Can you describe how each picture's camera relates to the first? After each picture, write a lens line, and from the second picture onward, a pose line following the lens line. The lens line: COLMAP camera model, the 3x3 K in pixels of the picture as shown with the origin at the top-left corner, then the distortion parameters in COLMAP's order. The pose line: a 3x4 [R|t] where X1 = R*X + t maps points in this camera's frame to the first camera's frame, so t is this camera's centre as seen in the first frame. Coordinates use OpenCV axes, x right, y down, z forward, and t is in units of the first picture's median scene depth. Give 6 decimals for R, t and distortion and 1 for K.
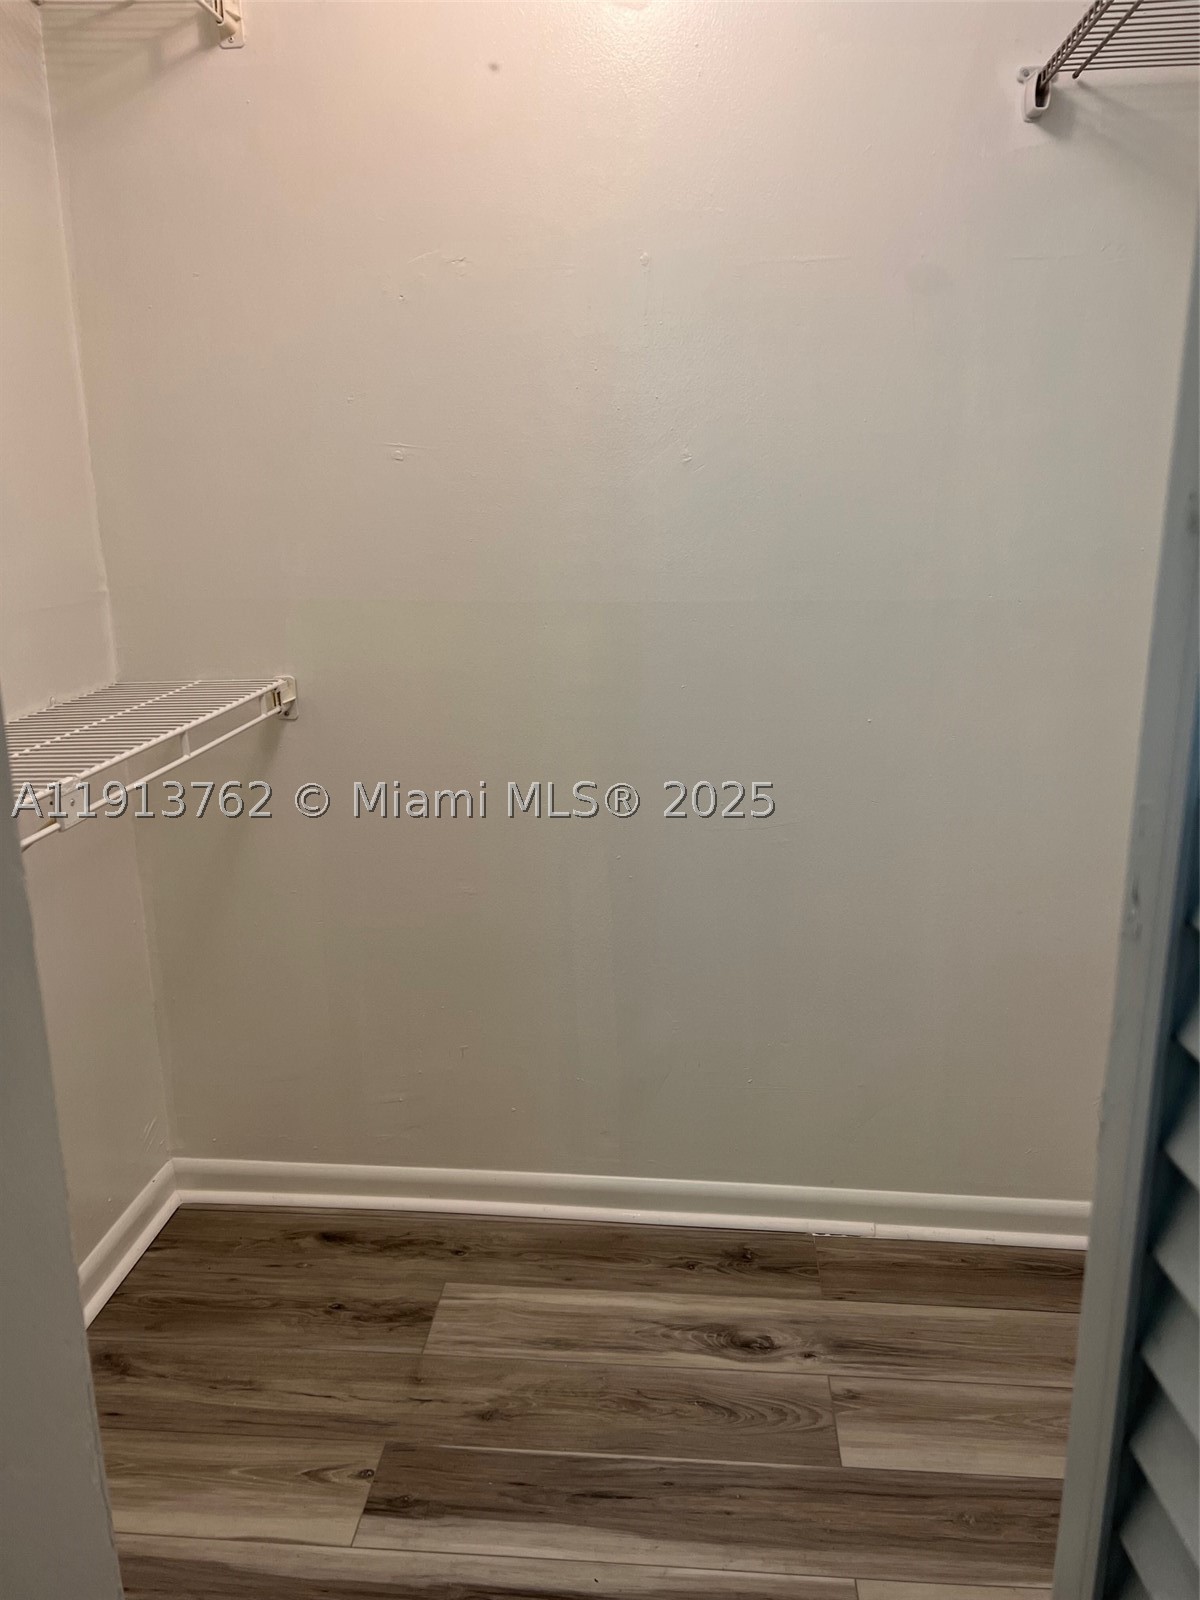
lens RADIAL K [[1208.5, 0, 600.0], [0, 1208.5, 800.0], [0, 0, 1]] dist [0.003978, -0.005309]
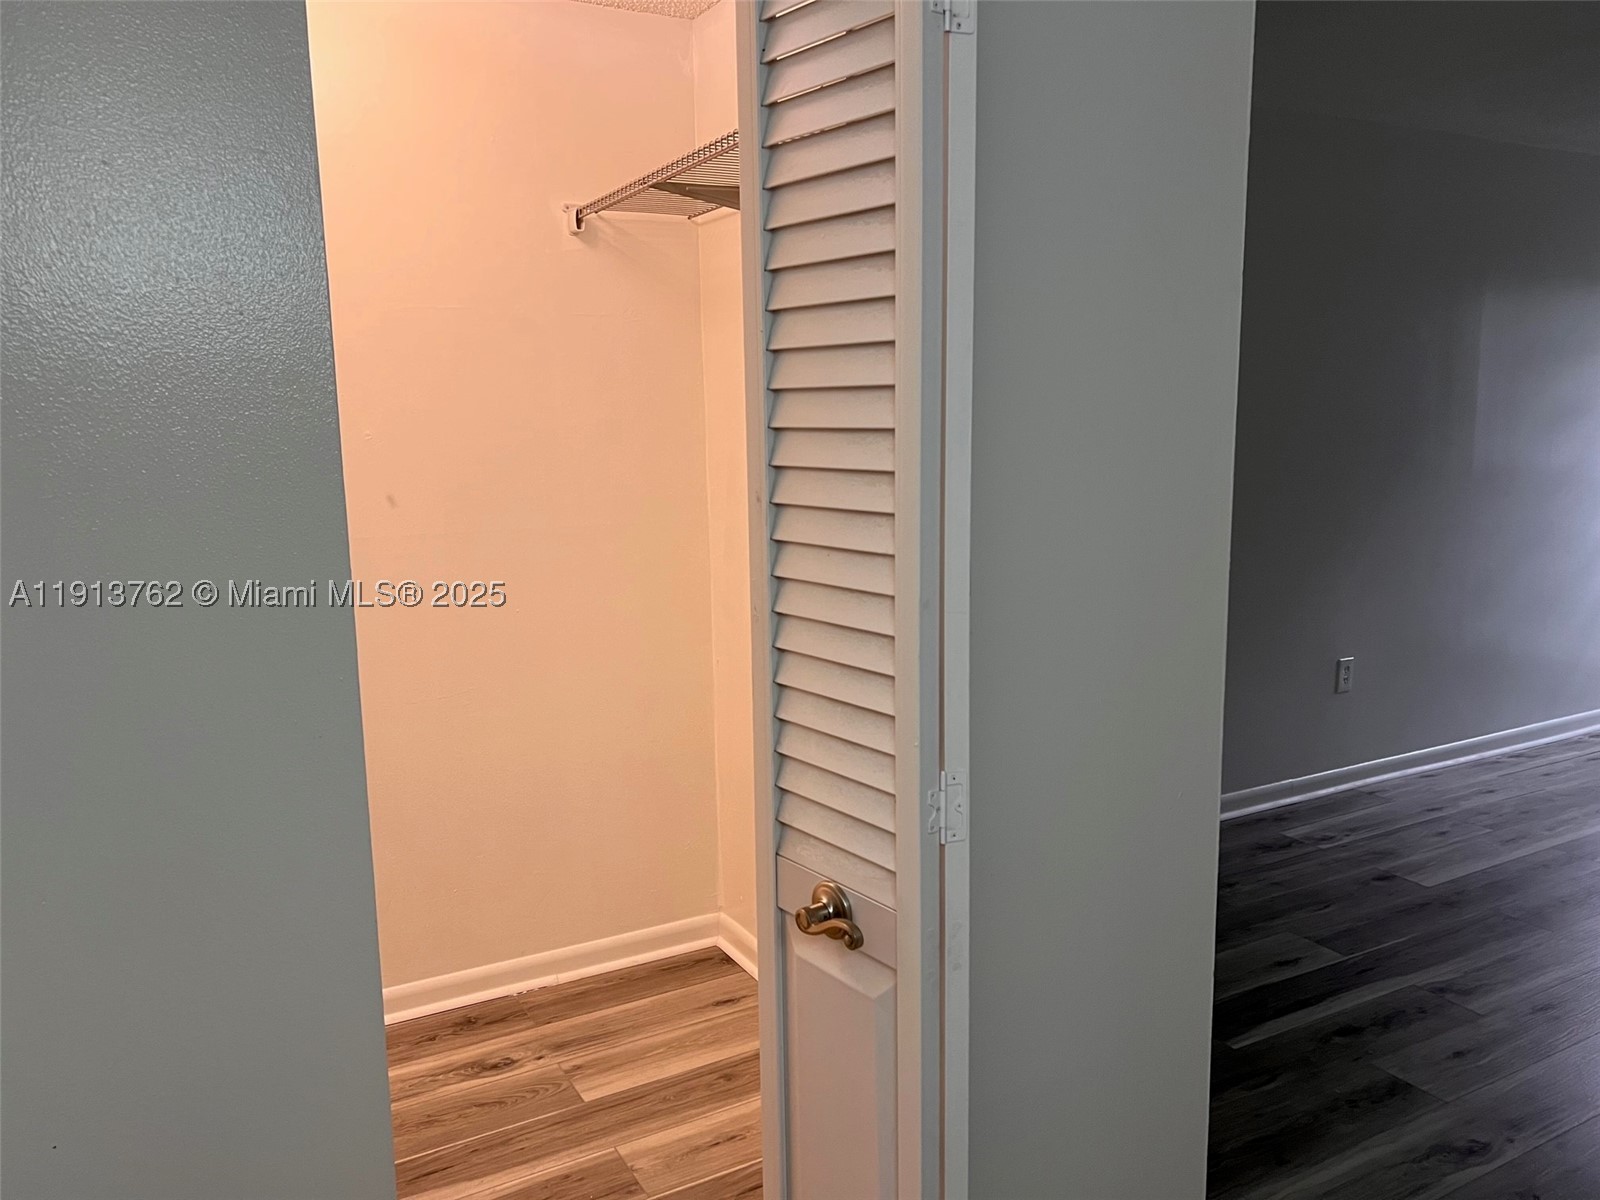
lens RADIAL K [[1208.5, 0, 800.0], [0, 1208.5, 600.0], [0, 0, 1]] dist [0.003978, -0.005309]
pose [[0.826184, -0.085161, 0.556926, -0.336417], [0.148300, 0.986522, -0.069148, 0.076978], [-0.543531, 0.139721, 0.827679, -0.436244]]
